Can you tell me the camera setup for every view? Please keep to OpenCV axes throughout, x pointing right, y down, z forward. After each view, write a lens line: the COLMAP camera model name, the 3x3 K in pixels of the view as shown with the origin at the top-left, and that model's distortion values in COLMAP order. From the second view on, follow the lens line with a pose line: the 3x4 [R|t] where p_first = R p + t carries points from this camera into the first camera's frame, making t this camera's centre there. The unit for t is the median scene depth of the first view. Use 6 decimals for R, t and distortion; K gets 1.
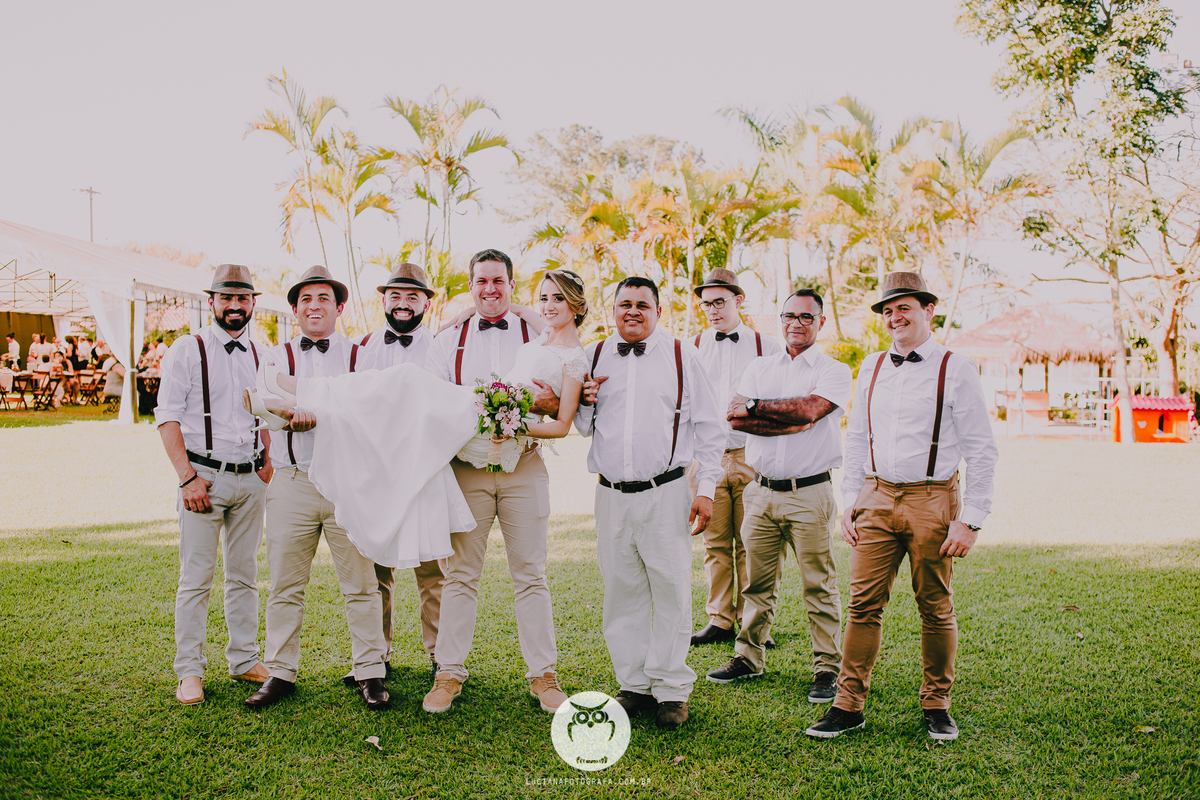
lens RADIAL K [[1273.8, 0, 600.0], [0, 1273.8, 400.0], [0, 0, 1]] dist [-0.090859, 0.118637]
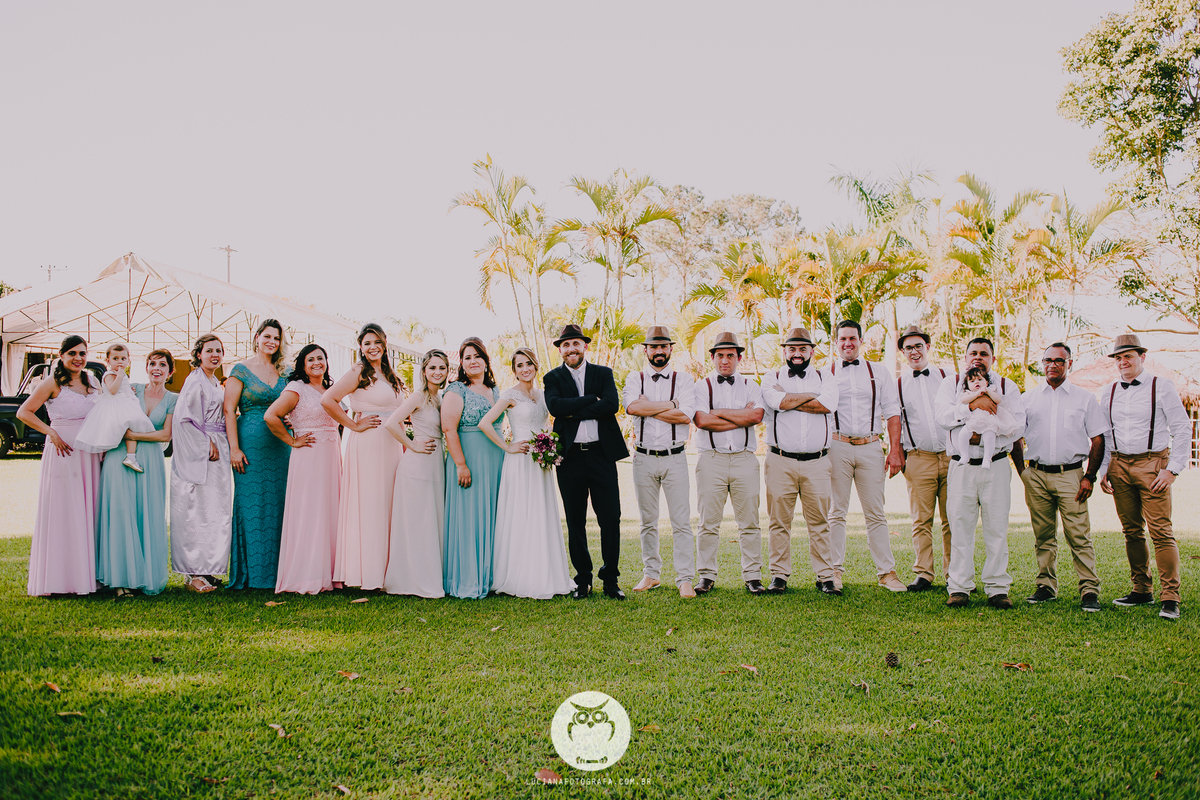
lens RADIAL K [[1258.7, 0, 600.0], [0, 1258.7, 400.0], [0, 0, 1]] dist [-0.100178, 0.147907]
pose [[0.998397, -0.000194, -0.056590, -0.075353], [-0.001950, 0.999282, -0.037830, 0.011112], [0.056557, 0.037880, 0.997681, -0.152579]]
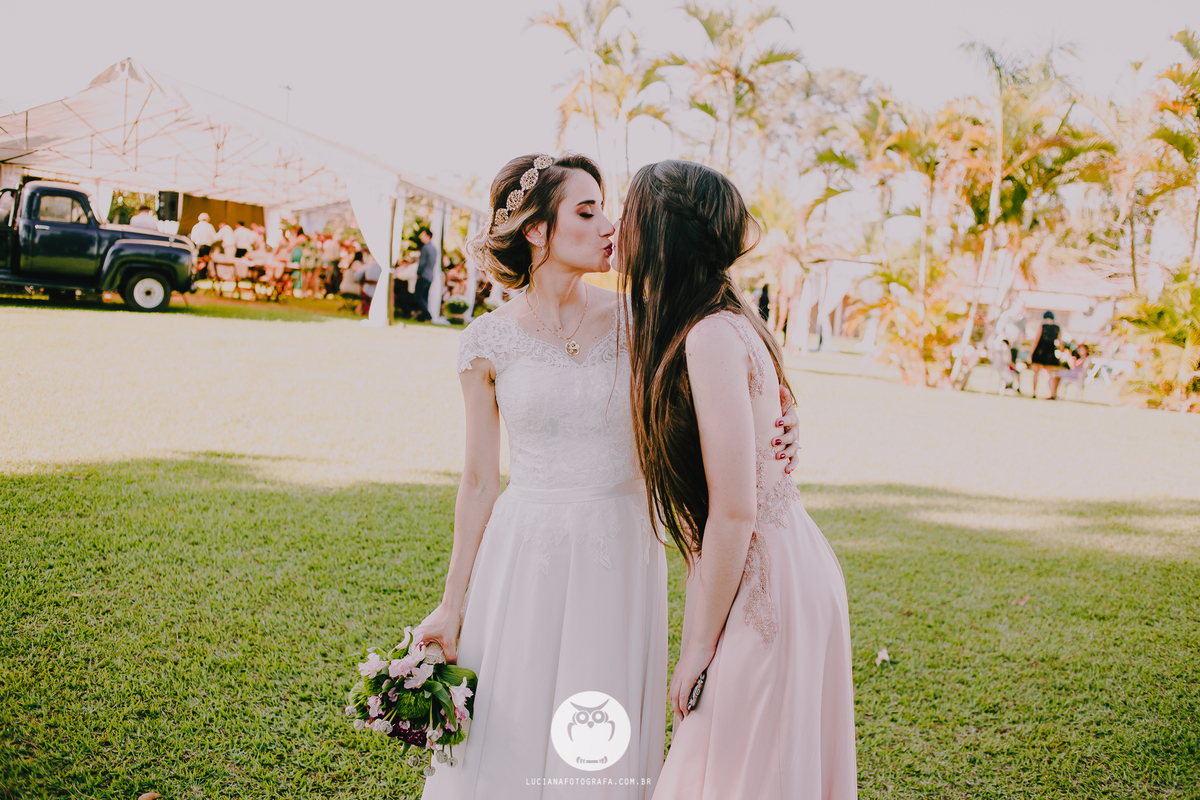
lens RADIAL K [[1198.9, 0, 600.0], [0, 1198.9, 400.0], [0, 0, 1]] dist [-0.068058, 0.045014]
pose [[0.992210, 0.085980, -0.090147, -0.120863], [-0.079596, 0.994211, 0.072171, -0.004474], [0.095831, -0.064434, 0.993310, 0.104076]]
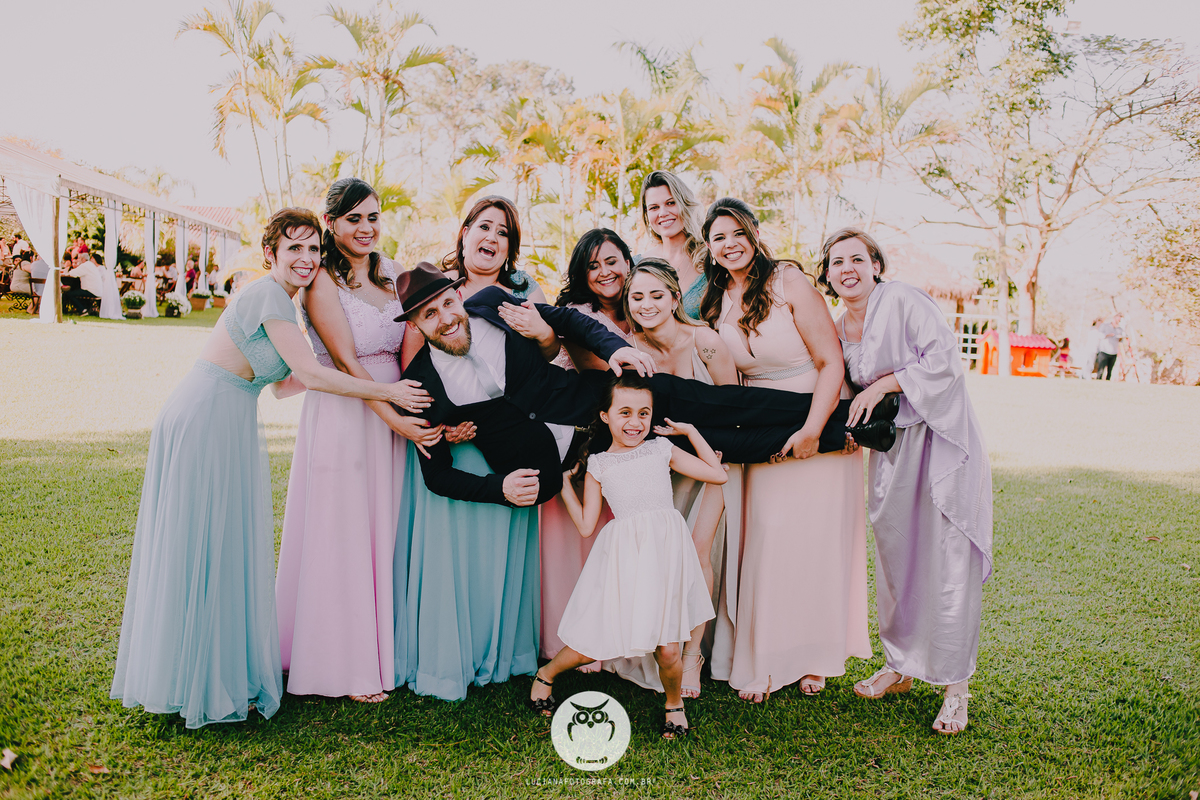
lens RADIAL K [[1198.9, 0, 600.0], [0, 1198.9, 400.0], [0, 0, 1]] dist [-0.068058, 0.045014]
pose [[0.989816, 0.030516, 0.139044, -0.075395], [-0.040257, 0.996887, 0.067790, -0.001255], [-0.136543, -0.072697, 0.987963, 0.022082]]
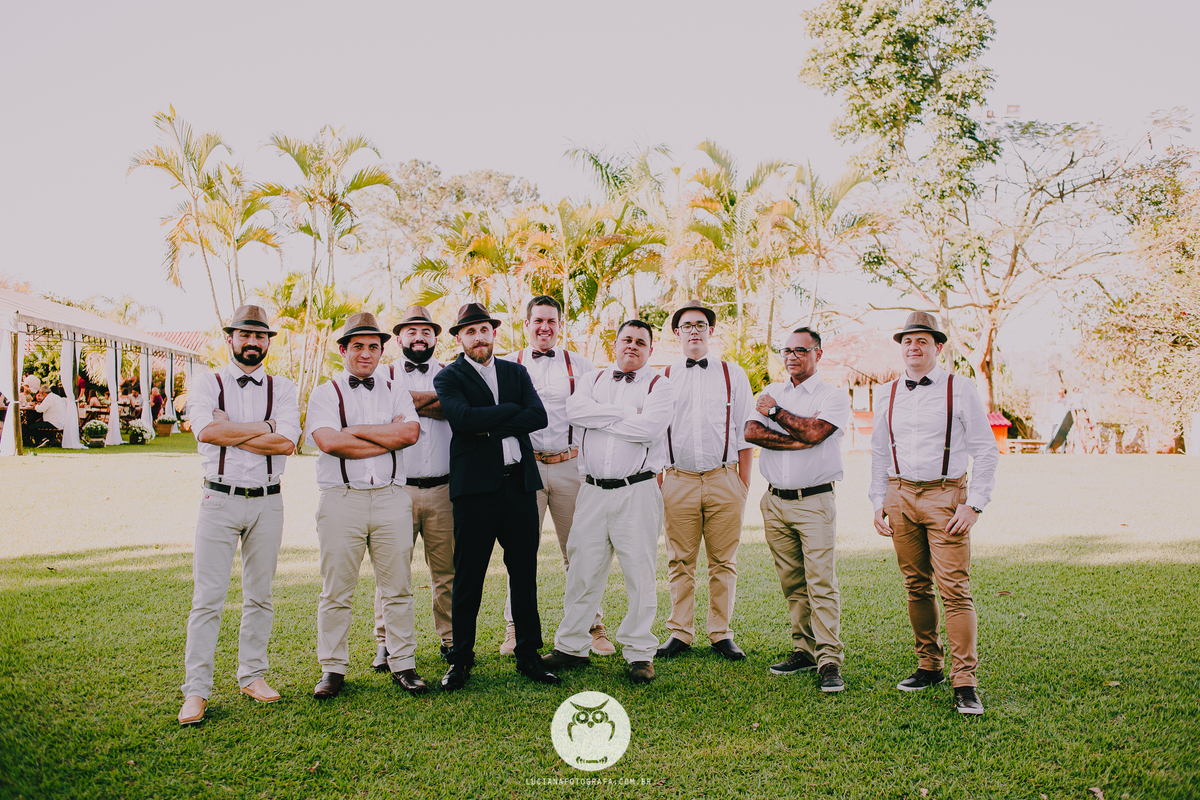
lens RADIAL K [[1231.1, 0, 600.0], [0, 1231.1, 400.0], [0, 0, 1]] dist [-0.085316, 0.109824]
pose [[0.989342, -0.013694, 0.144966, -0.050484], [0.016501, 0.999699, -0.018176, -0.000429], [-0.144673, 0.020374, 0.989270, -0.022641]]
